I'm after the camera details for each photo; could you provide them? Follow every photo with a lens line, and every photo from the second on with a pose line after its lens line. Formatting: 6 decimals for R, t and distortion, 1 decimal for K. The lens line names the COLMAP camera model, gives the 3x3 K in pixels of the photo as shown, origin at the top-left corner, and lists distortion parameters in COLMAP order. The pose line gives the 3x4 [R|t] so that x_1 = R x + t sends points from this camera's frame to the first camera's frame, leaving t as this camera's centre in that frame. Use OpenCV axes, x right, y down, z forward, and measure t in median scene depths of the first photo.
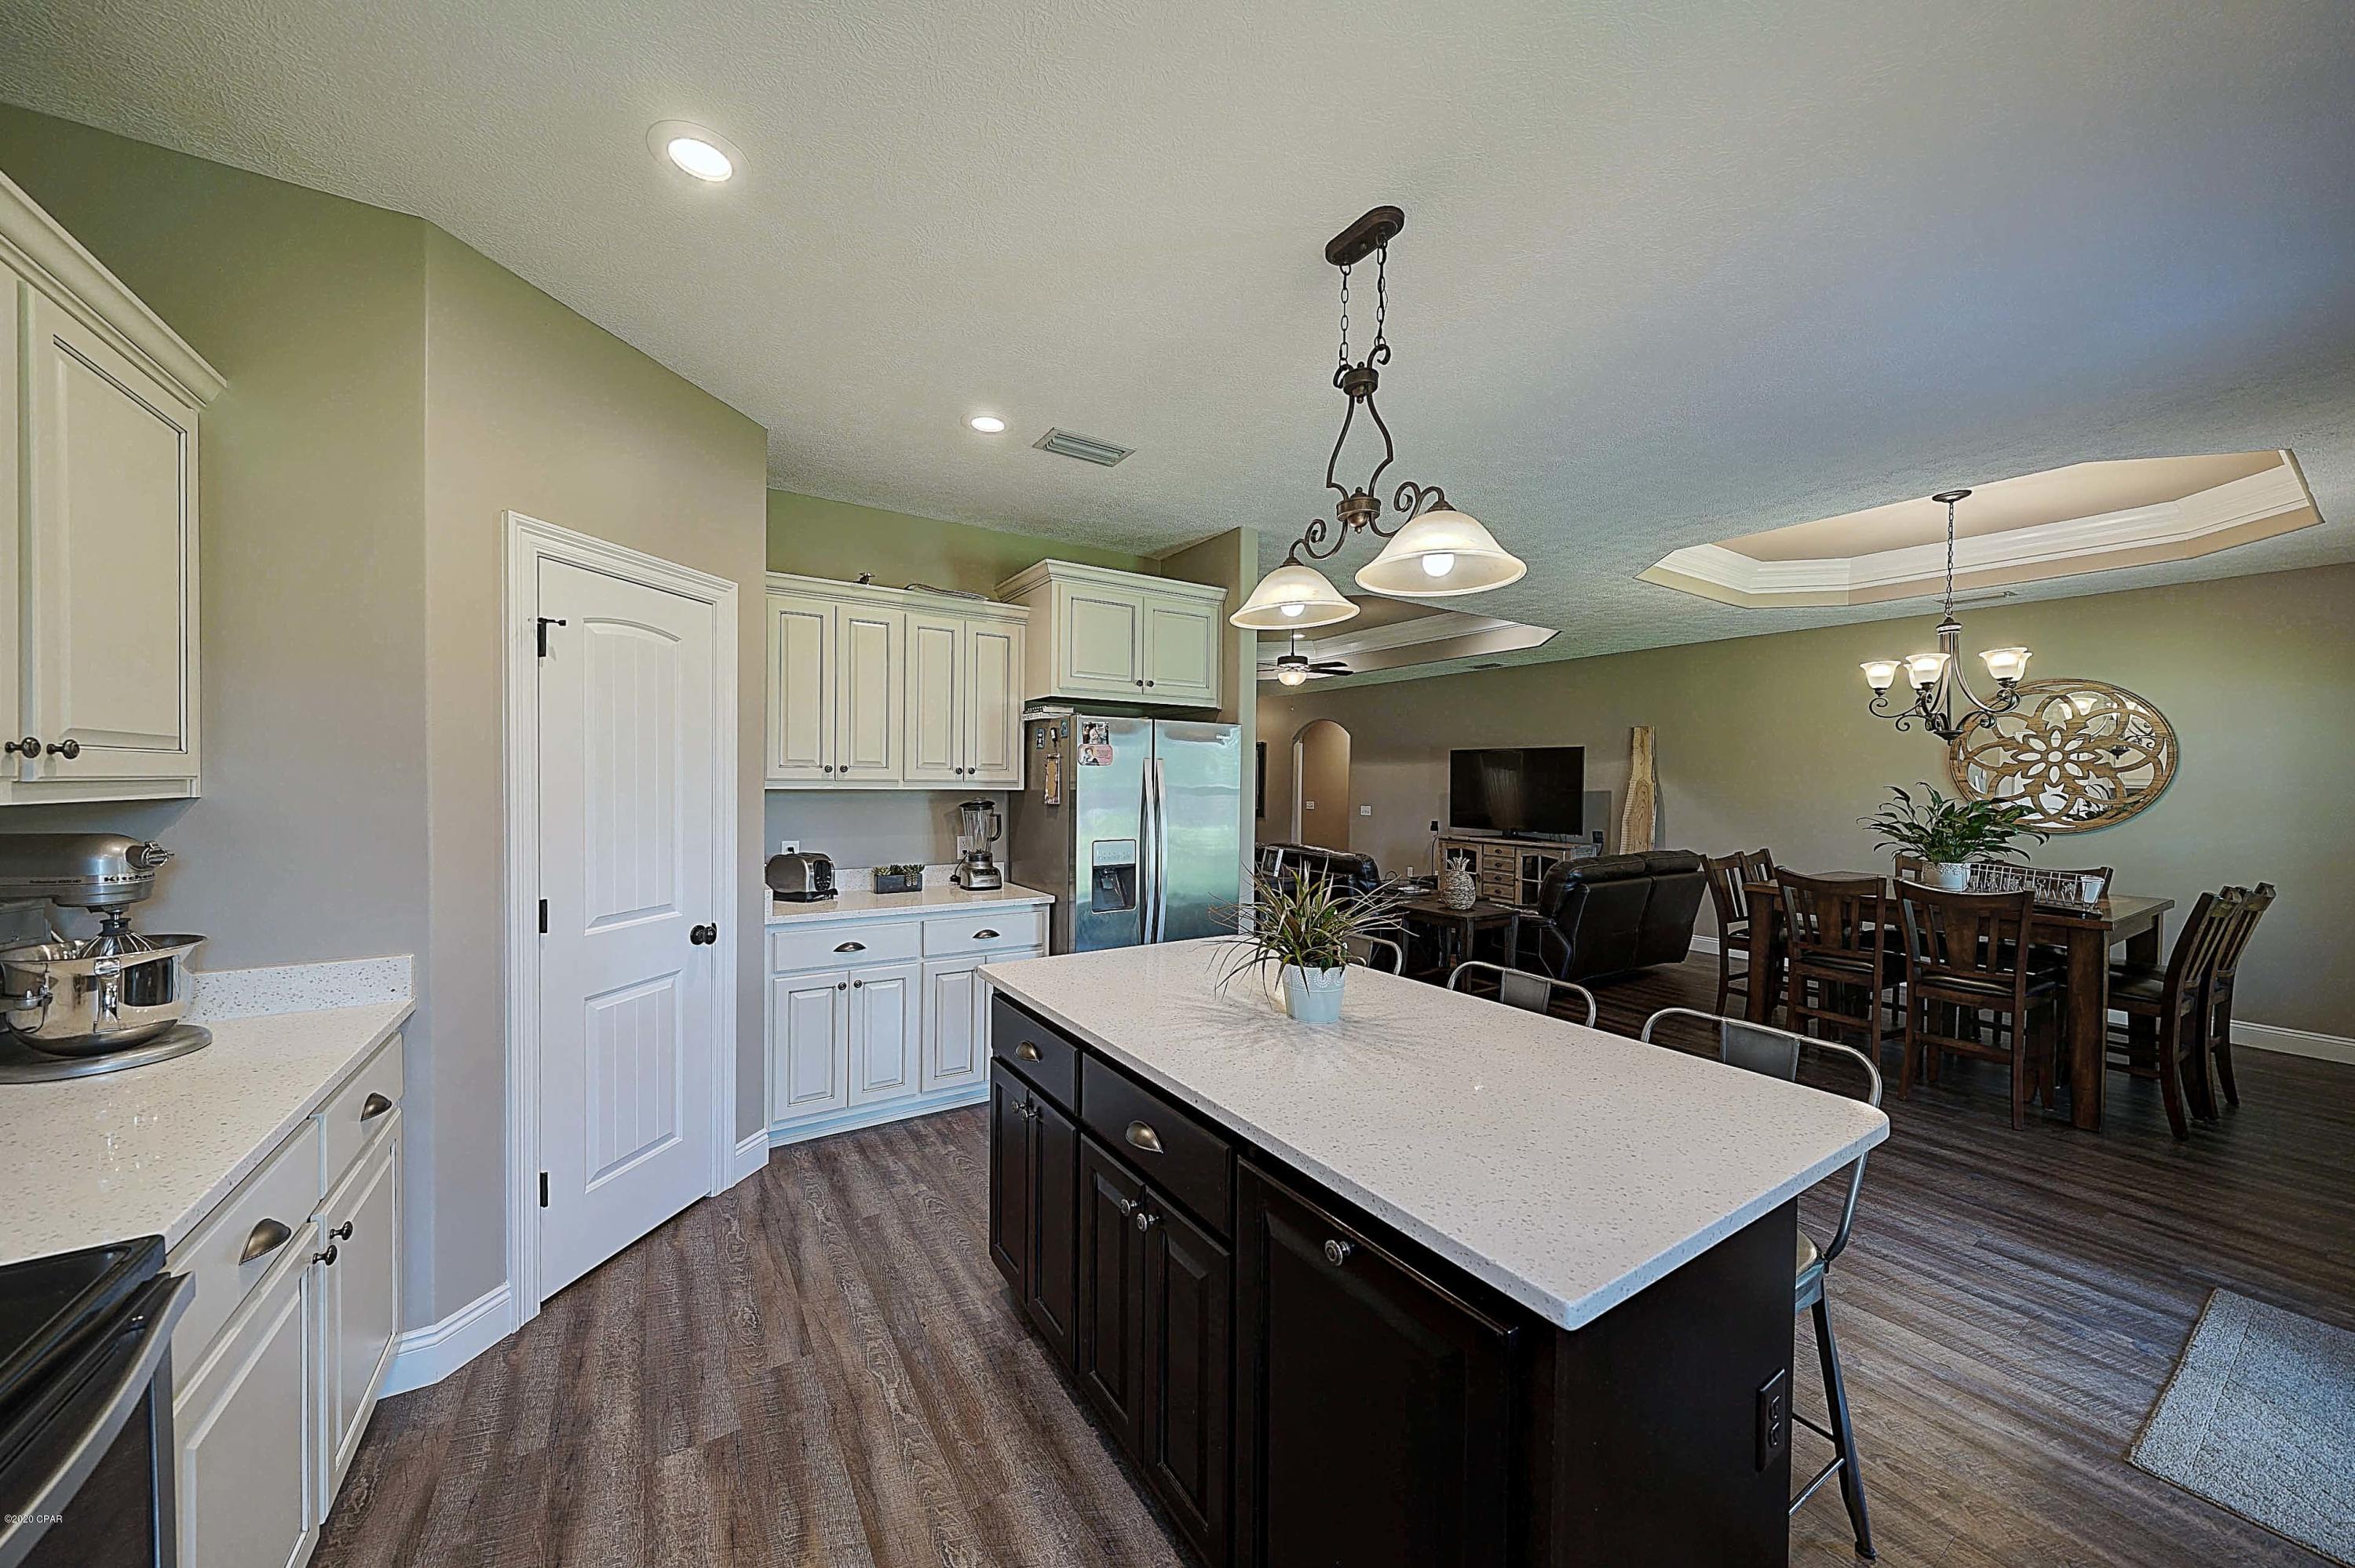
lens RADIAL K [[807.3, 0, 1170.7], [0, 807.3, 780.9], [0, 0, 1]] dist [0.000025, 0.001138]
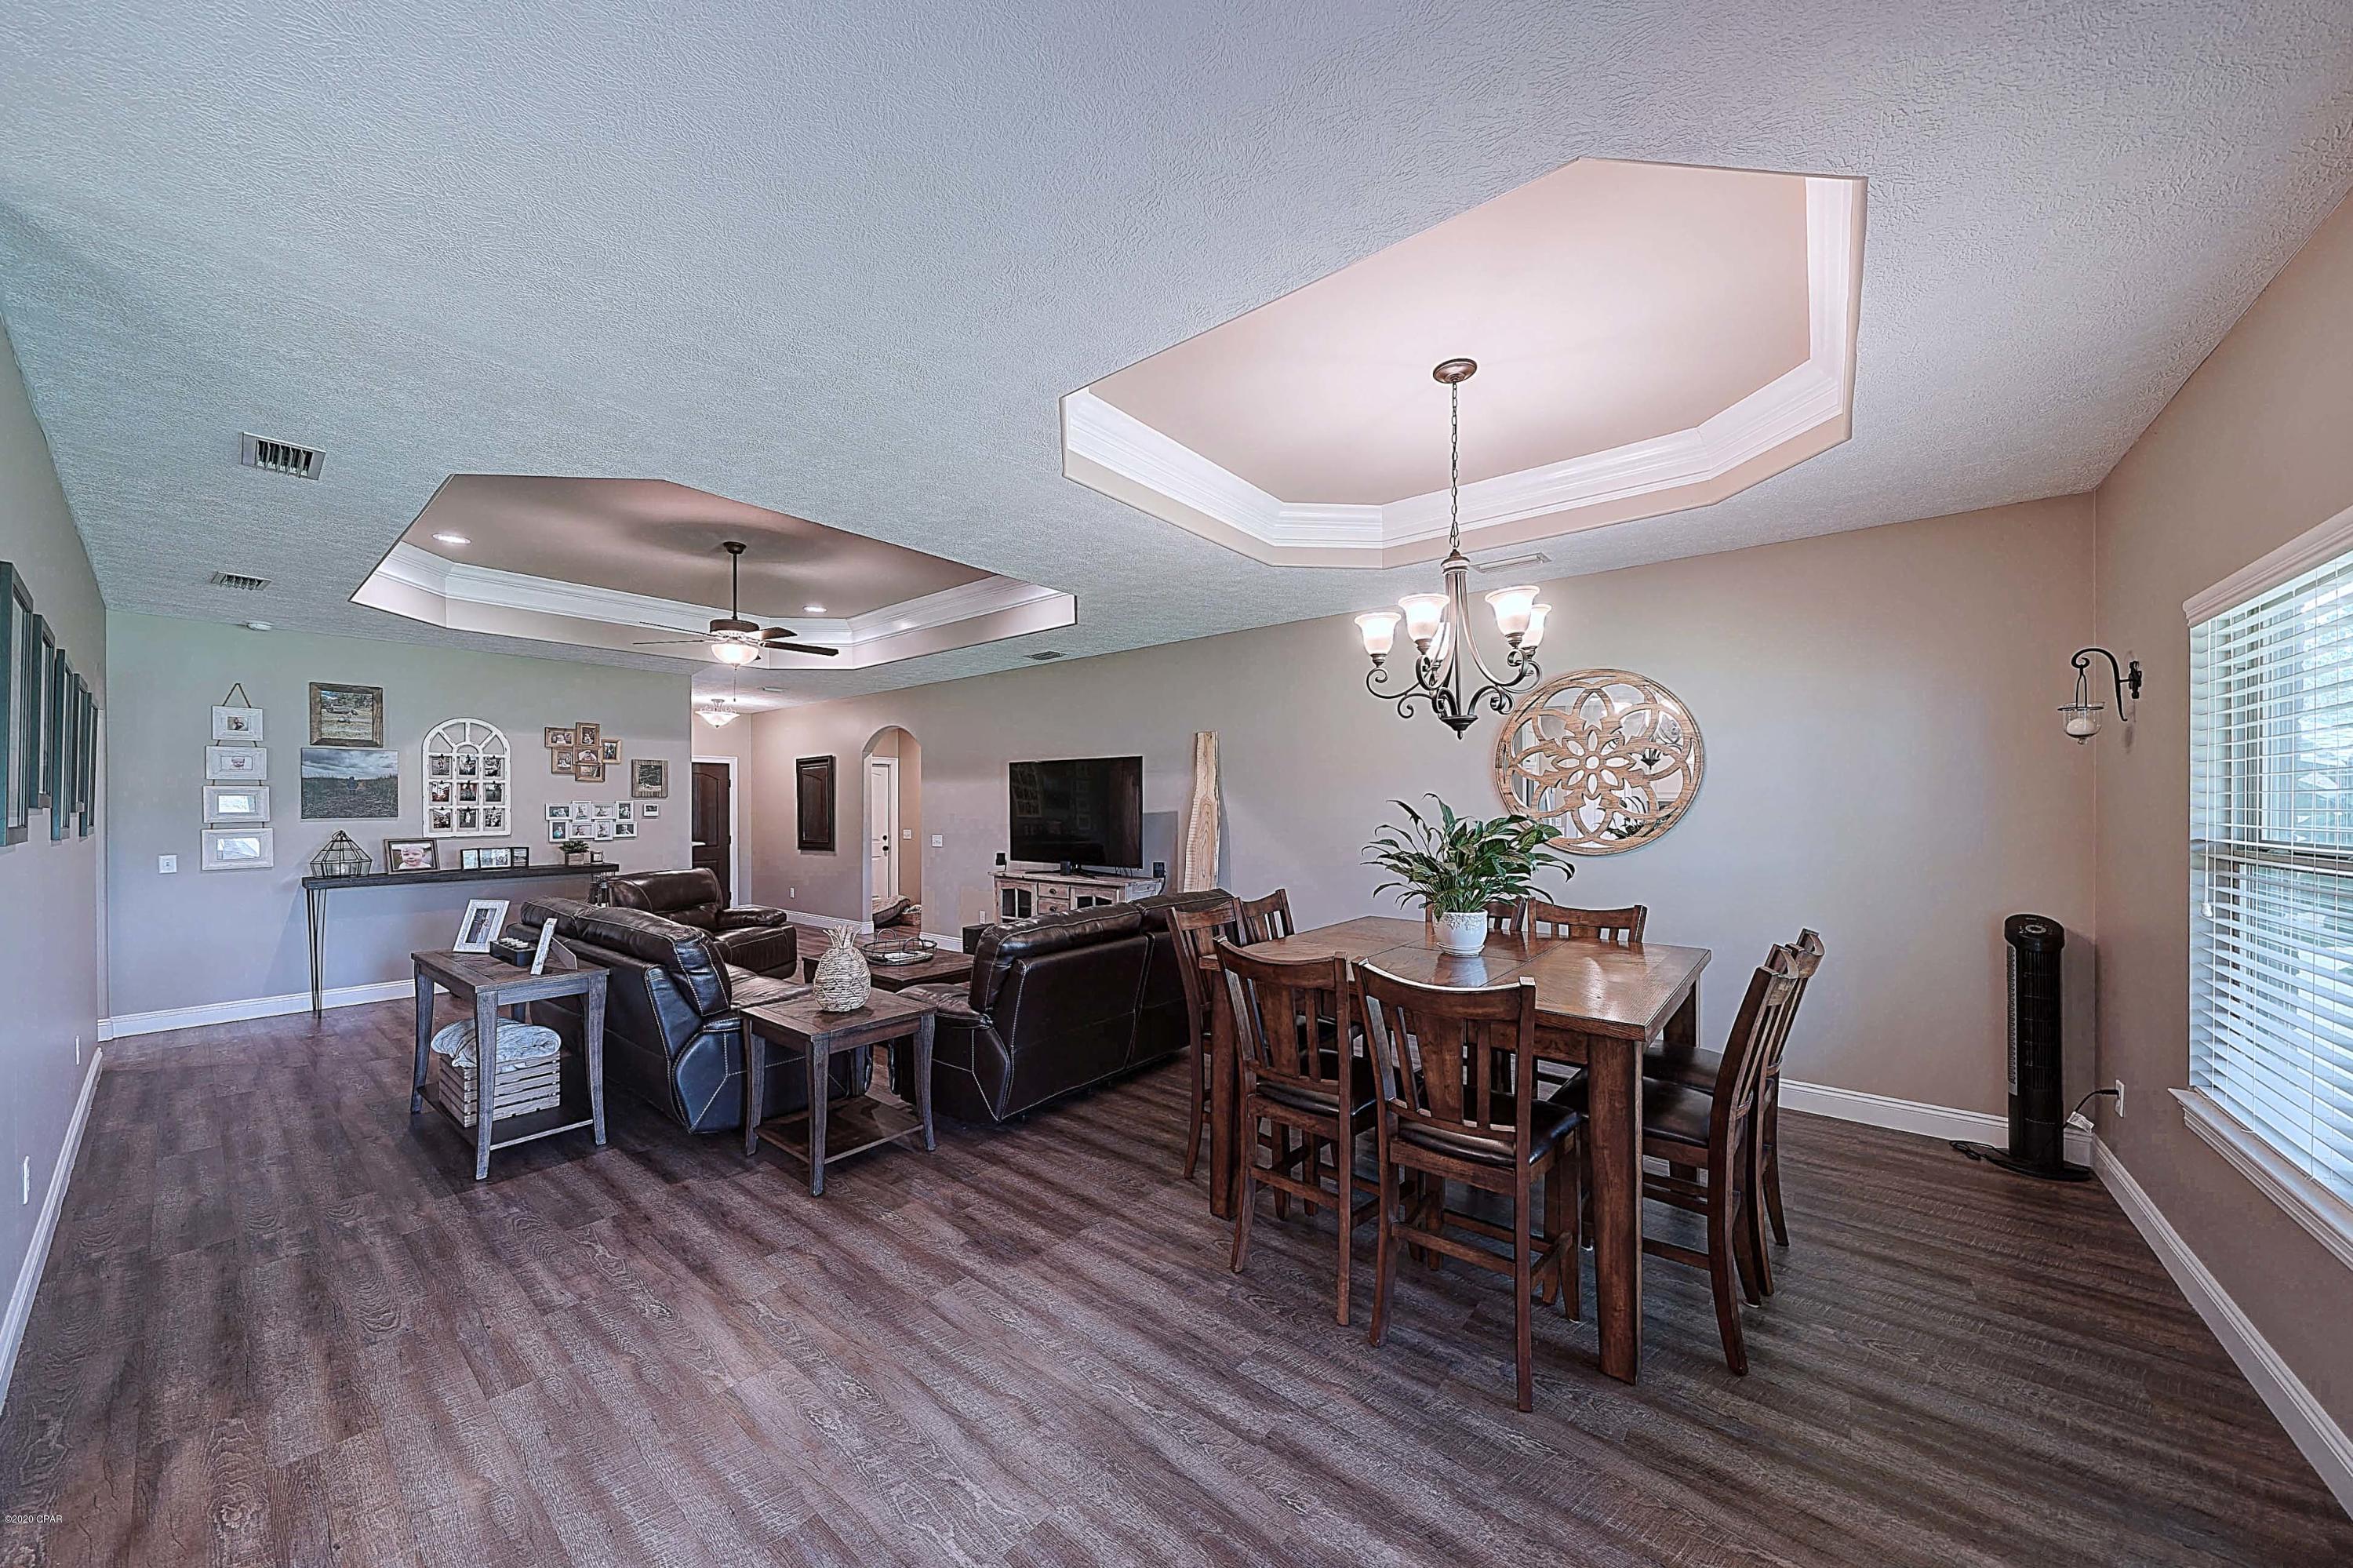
lens RADIAL K [[806.8, 0, 1163.4], [0, 806.8, 790.6], [0, 0, 1]] dist [0.000025, 0.001138]
pose [[0.949962, -0.007369, 0.312278, 0.415015], [0.013138, 0.999780, -0.016372, 0.006220], [-0.312088, 0.019656, 0.949850, 0.350770]]
